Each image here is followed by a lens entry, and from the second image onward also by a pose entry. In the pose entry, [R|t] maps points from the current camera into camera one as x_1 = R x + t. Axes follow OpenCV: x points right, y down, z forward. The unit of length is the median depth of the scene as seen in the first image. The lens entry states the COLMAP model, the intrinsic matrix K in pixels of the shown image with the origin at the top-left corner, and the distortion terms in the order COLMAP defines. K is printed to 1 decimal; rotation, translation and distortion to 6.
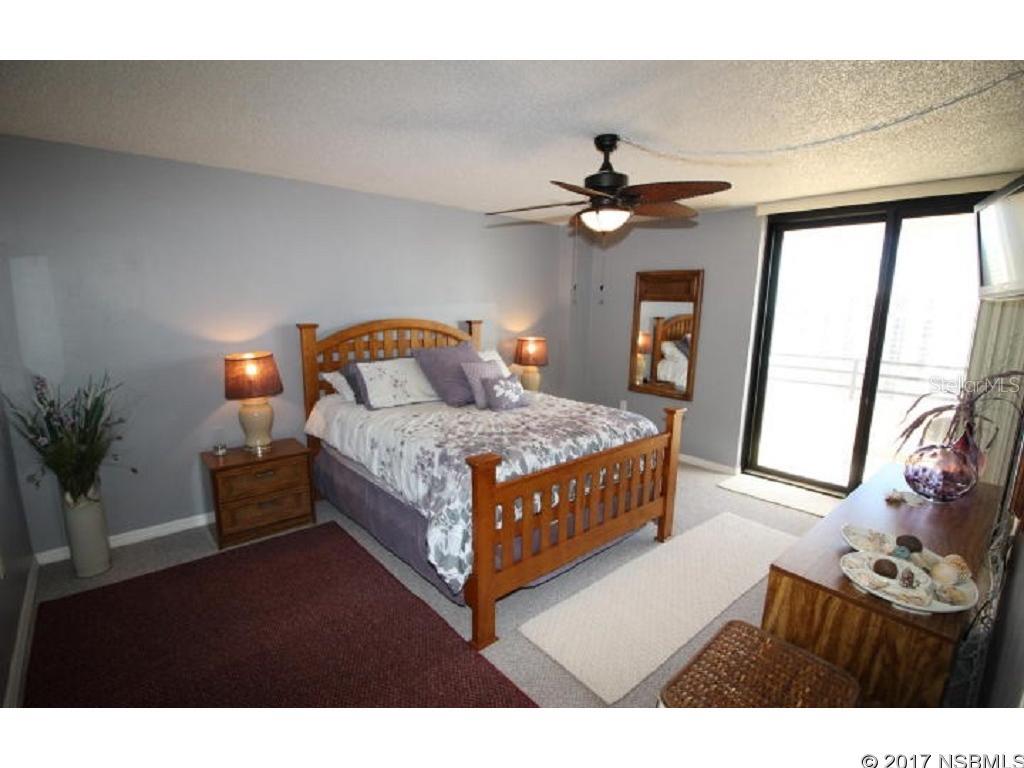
lens RADIAL K [[476.6, 0, 517.7], [0, 476.6, 384.1], [0, 0, 1]] dist [0.004973, -0.000881]
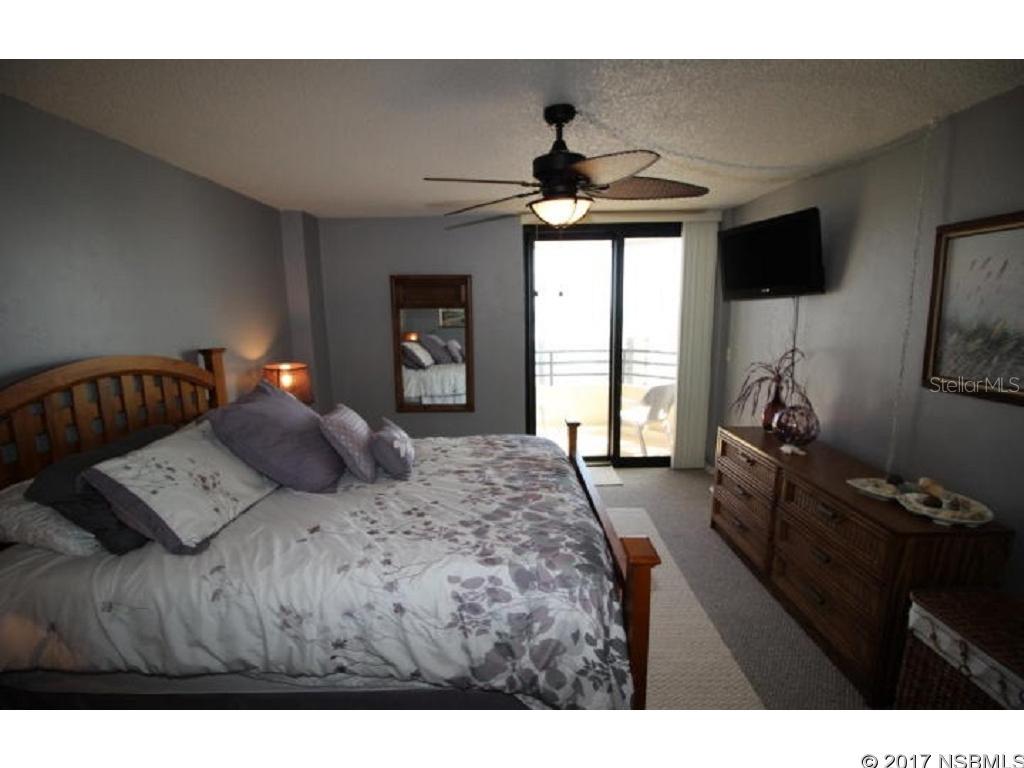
lens RADIAL K [[476.6, 0, 513.8], [0, 476.6, 384.7], [0, 0, 1]] dist [0.004973, -0.000881]
pose [[0.662042, -0.147583, 0.734793, -0.486123], [0.154951, 0.986191, 0.058467, -0.103717], [-0.733274, 0.075149, 0.675767, 0.498705]]
